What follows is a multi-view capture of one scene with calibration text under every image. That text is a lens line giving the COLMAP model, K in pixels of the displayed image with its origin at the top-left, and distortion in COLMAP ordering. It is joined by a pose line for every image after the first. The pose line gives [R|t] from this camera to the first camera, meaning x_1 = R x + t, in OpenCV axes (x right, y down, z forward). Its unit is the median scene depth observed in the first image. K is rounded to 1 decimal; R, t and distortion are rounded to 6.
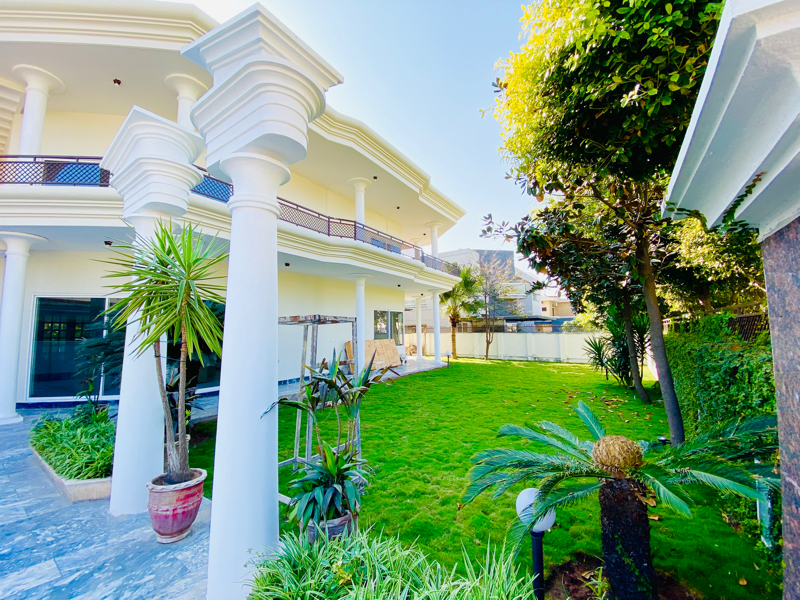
lens RADIAL K [[327.9, 0, 397.0], [0, 327.9, 303.9], [0, 0, 1]] dist [0.020942, -0.020525]
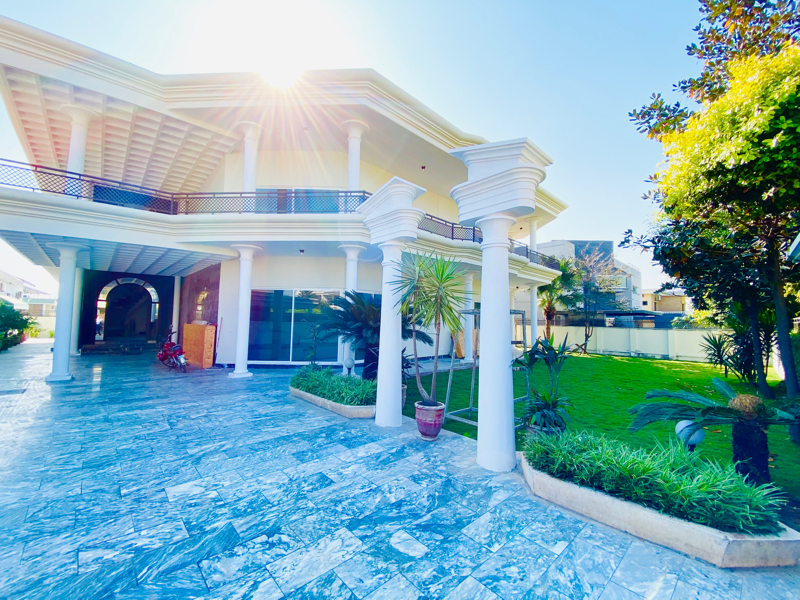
lens RADIAL K [[327.9, 0, 397.0], [0, 327.9, 303.9], [0, 0, 1]] dist [0.020942, -0.020525]
pose [[0.977071, 0.020391, -0.211935, -0.139018], [-0.013778, 0.999372, 0.032633, -0.009905], [0.212468, -0.028964, 0.976739, -0.184710]]
